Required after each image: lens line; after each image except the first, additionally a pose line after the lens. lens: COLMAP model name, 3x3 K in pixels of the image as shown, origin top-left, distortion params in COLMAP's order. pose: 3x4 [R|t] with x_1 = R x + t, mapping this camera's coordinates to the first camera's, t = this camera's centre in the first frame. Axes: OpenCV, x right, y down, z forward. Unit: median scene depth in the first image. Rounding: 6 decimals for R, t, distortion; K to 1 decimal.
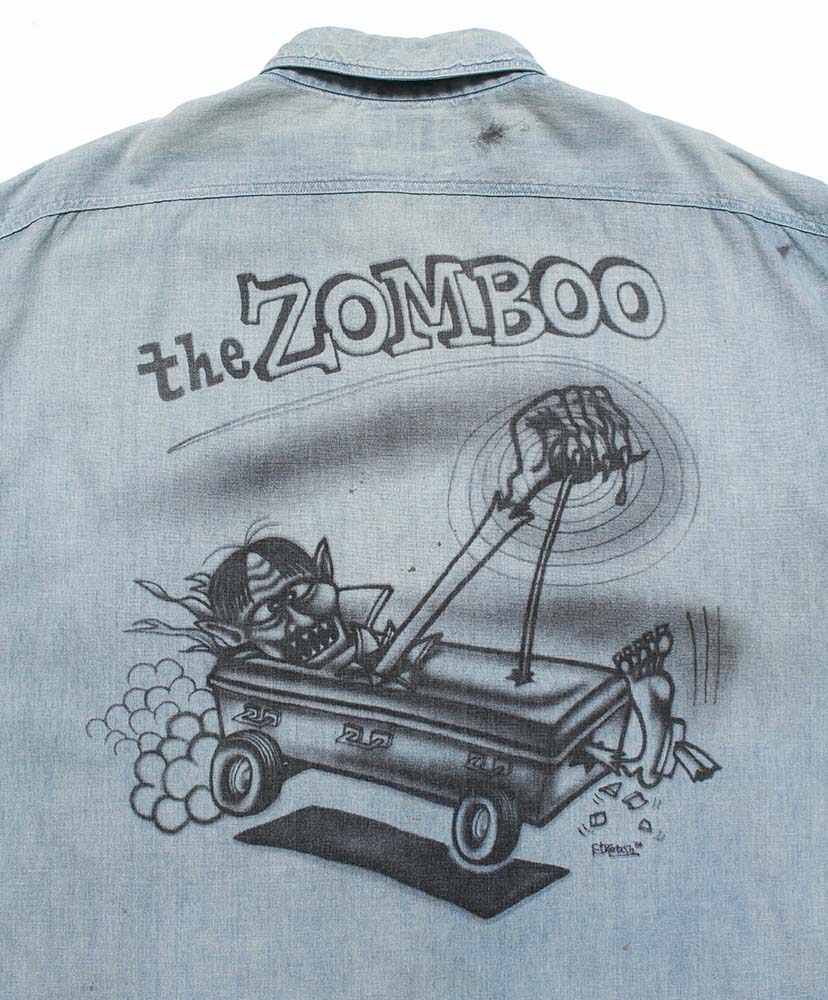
lens RADIAL K [[1259.7, 0, 414.0], [0, 1259.7, 500.0], [0, 0, 1]] dist [-0.113069, 0.011396]
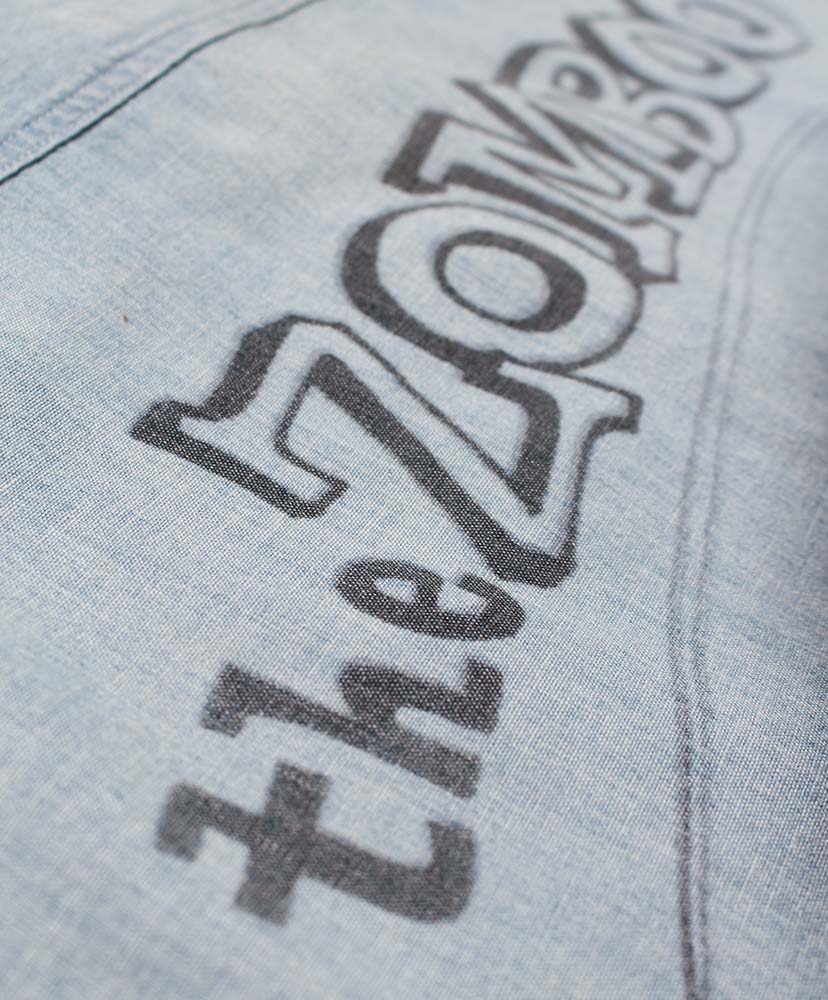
lens RADIAL K [[1408.8, 0, 414.0], [0, 1408.8, 500.0], [0, 0, 1]] dist [-0.117929, -0.009777]
pose [[0.478030, -0.549819, 0.684972, -0.311633], [0.828029, 0.542244, -0.142615, -0.088344], [-0.293009, 0.635351, 0.714475, 0.804126]]
